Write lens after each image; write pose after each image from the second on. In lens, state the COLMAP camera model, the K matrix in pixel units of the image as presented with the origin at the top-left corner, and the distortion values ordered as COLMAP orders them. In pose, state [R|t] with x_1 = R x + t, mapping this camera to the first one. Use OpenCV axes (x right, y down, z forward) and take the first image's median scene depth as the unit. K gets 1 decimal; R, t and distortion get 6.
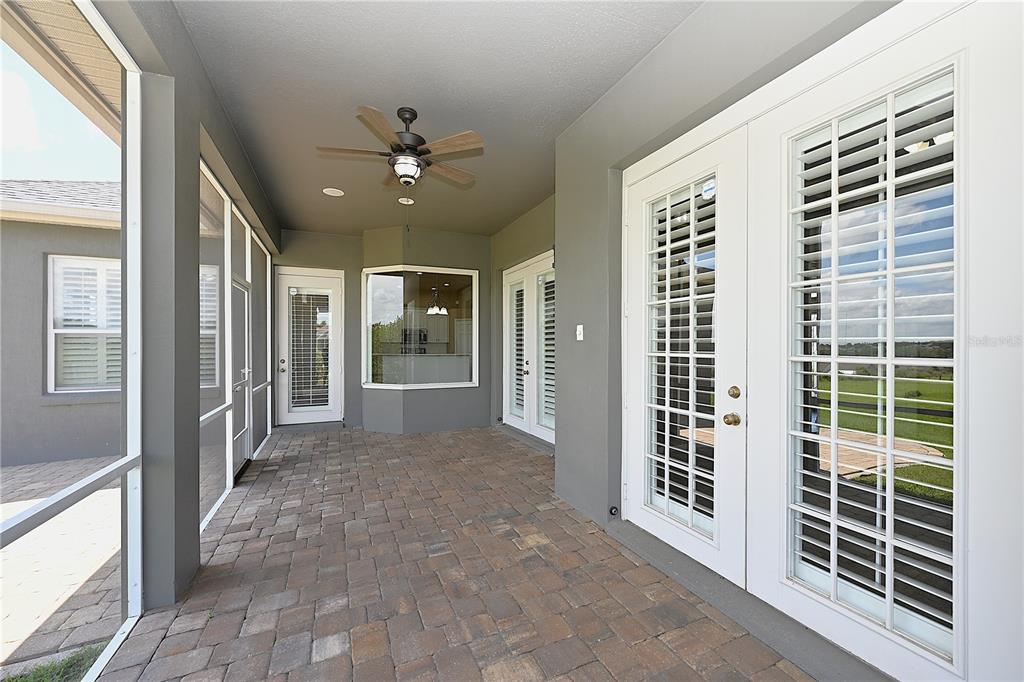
lens RADIAL K [[403.1, 0, 510.0], [0, 403.1, 343.9], [0, 0, 1]] dist [0.000945, 0.000367]
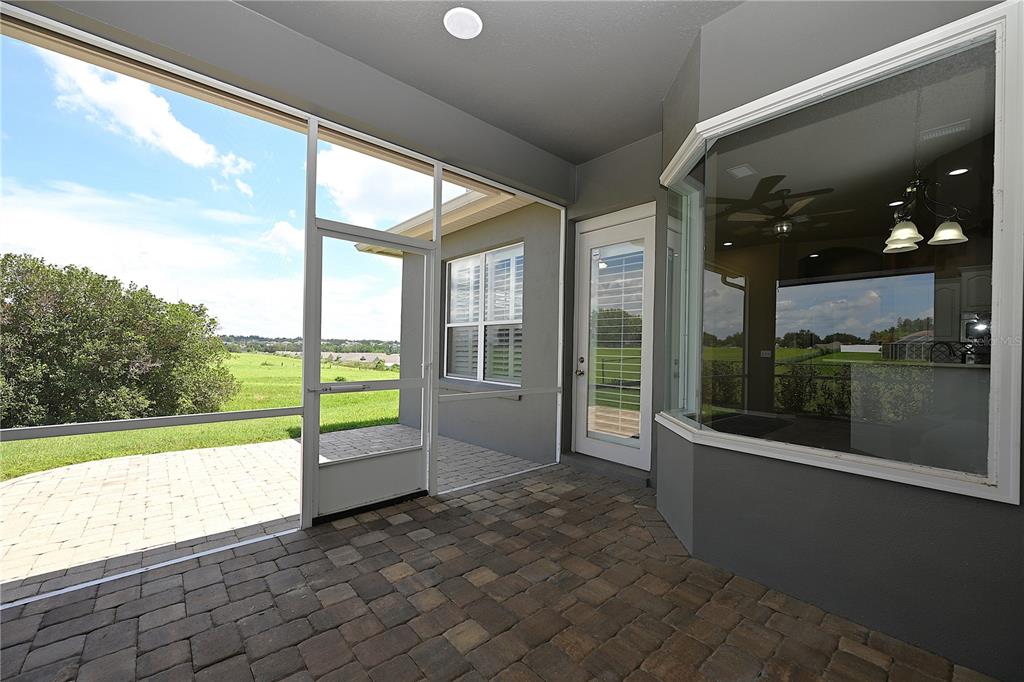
lens RADIAL K [[404.8, 0, 512.0], [0, 404.8, 341.0], [0, 0, 1]] dist [0.000692, 0.000050]
pose [[0.305019, -0.004830, -0.952334, 0.092879], [-0.014727, 0.999844, -0.009788, 0.034299], [0.952232, 0.017010, 0.304900, 1.163446]]
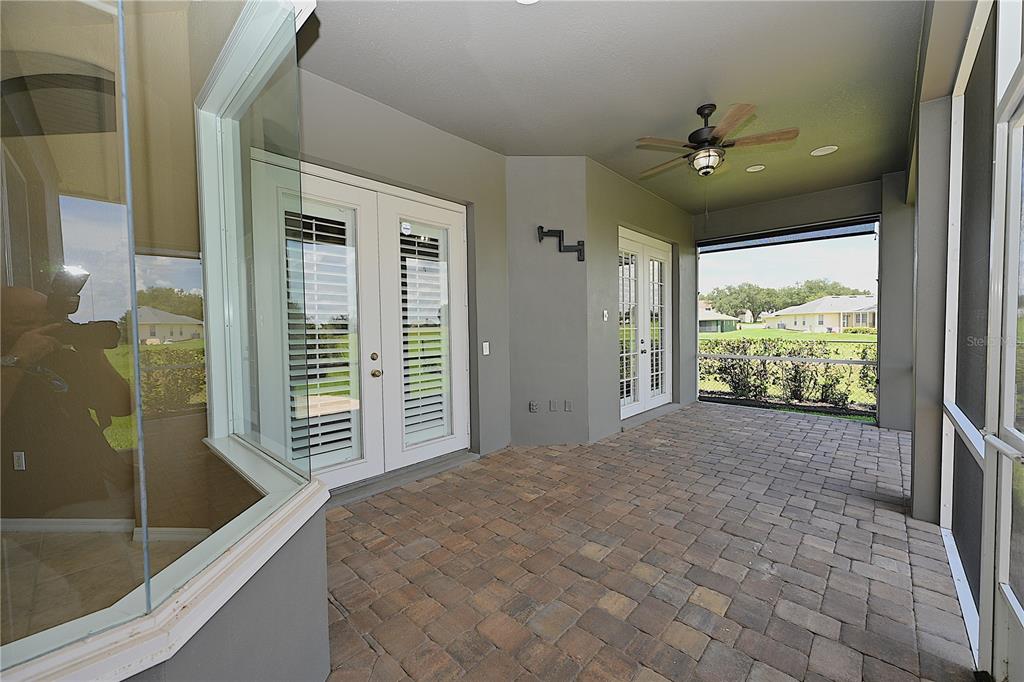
lens RADIAL K [[403.5, 0, 515.0], [0, 403.5, 337.6], [0, 0, 1]] dist [-0.001026, 0.000075]
pose [[-0.403254, -0.015741, 0.914953, -0.891178], [0.011795, 0.999680, 0.022397, 0.013810], [-0.915012, 0.019823, -0.402939, 1.625147]]
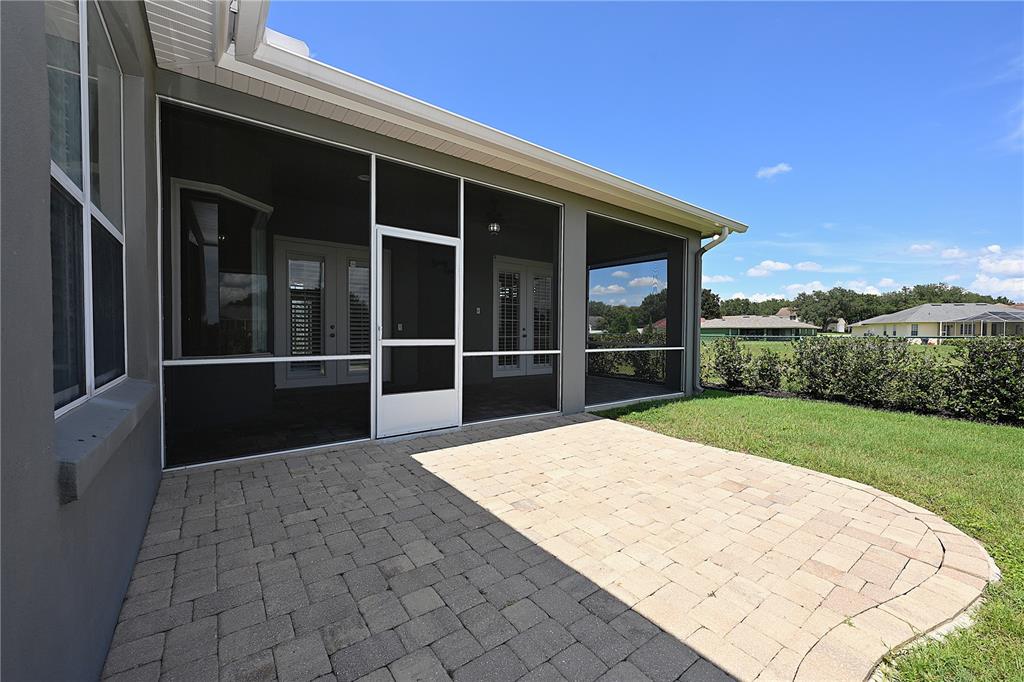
lens RADIAL K [[403.1, 0, 510.0], [0, 403.1, 343.9], [0, 0, 1]] dist [0.000945, 0.000367]
pose [[-0.223382, -0.028496, 0.974314, -1.928004], [-0.011579, 0.999580, 0.026580, 0.091021], [-0.974662, -0.005344, -0.223618, 1.170800]]
